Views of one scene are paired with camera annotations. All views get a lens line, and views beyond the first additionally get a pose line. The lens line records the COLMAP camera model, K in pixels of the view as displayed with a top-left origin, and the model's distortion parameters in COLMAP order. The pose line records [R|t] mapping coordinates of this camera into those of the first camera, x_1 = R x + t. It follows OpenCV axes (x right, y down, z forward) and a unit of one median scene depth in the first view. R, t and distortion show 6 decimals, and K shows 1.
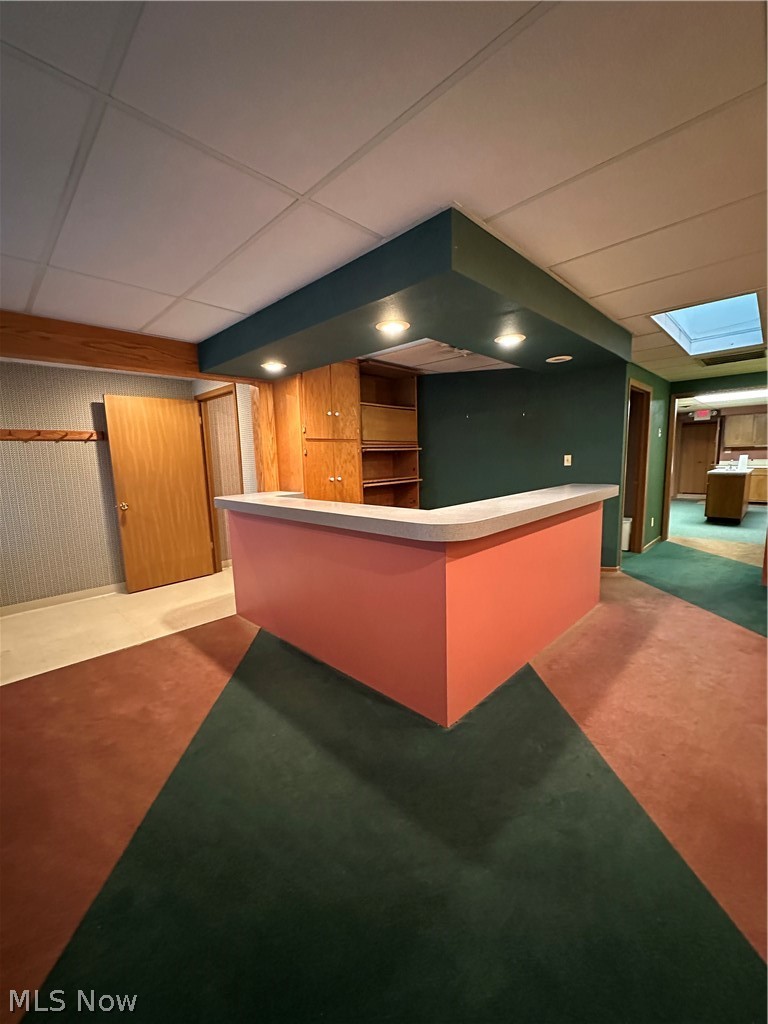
lens RADIAL K [[407.6, 0, 384.0], [0, 407.6, 512.0], [0, 0, 1]] dist [-0.006891, 0.000194]
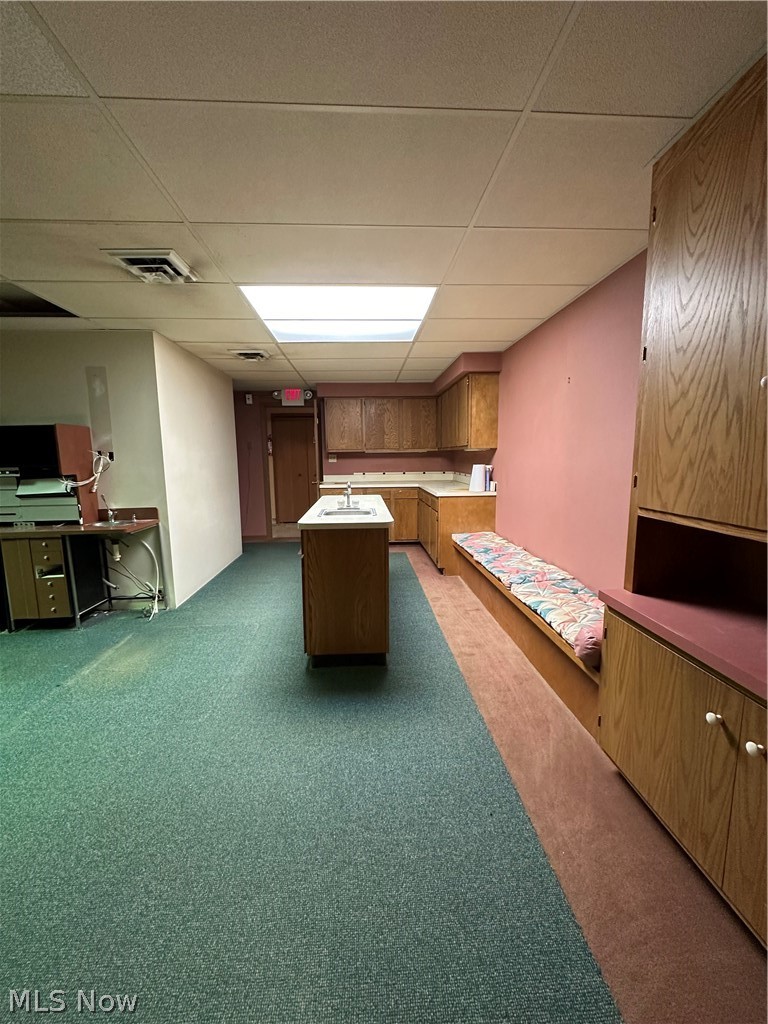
lens RADIAL K [[407.6, 0, 384.0], [0, 407.6, 512.0], [0, 0, 1]] dist [-0.006891, 0.000194]
pose [[0.670633, -0.080275, 0.737433, 1.179500], [0.091113, 0.995514, 0.025510, -0.211450], [-0.736173, 0.050082, 0.674938, 1.423586]]
